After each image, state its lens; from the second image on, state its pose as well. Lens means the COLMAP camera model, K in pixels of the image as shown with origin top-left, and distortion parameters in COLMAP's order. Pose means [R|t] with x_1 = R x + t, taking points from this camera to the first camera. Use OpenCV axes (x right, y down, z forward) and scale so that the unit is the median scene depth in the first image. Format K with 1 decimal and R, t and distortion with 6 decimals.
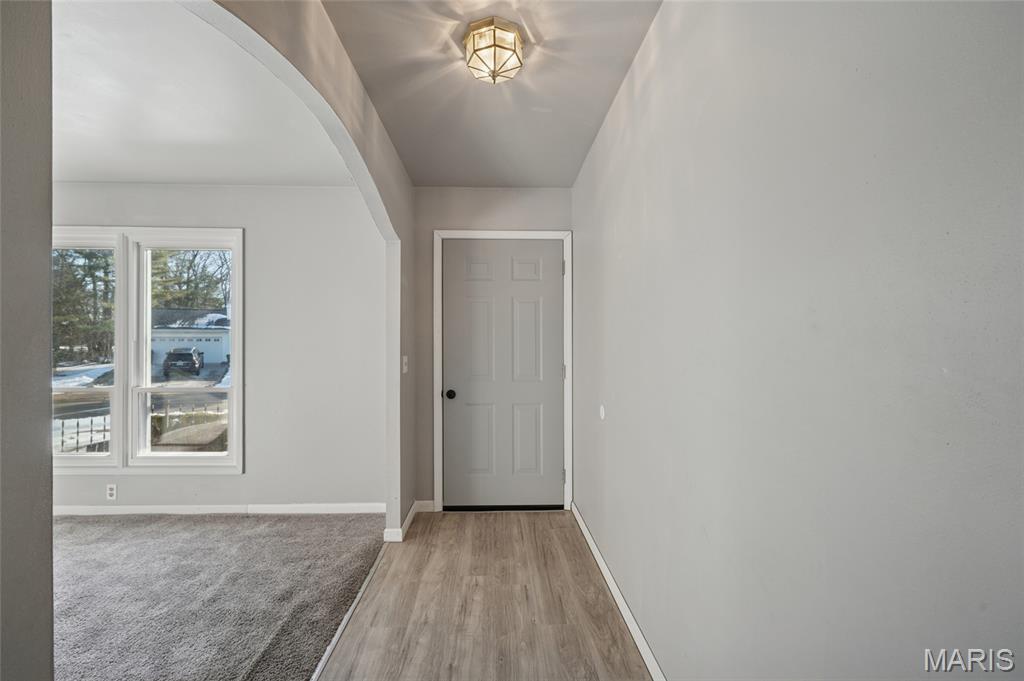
lens RADIAL K [[409.8, 0, 511.3], [0, 409.8, 345.7], [0, 0, 1]] dist [-0.000444, -0.000397]
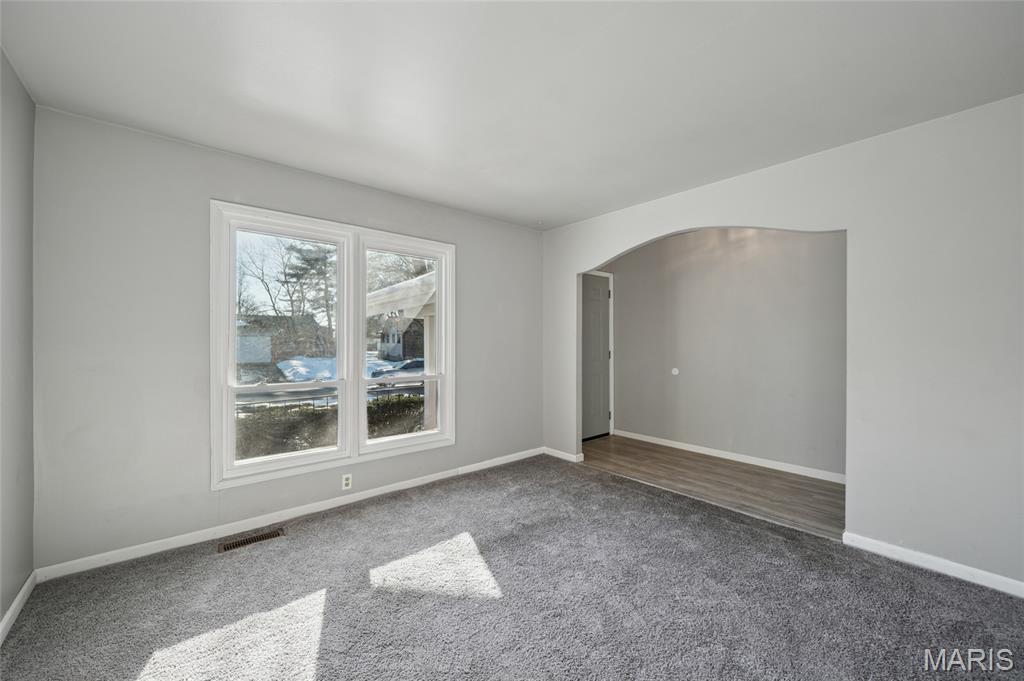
lens RADIAL K [[386.4, 0, 511.6], [0, 386.4, 339.3], [0, 0, 1]] dist [0.000026, -0.000454]
pose [[0.788368, -0.000514, 0.615203, -1.249042], [0.002531, 0.999994, -0.002409, 0.001755], [-0.615198, 0.003457, 0.788365, -0.023570]]
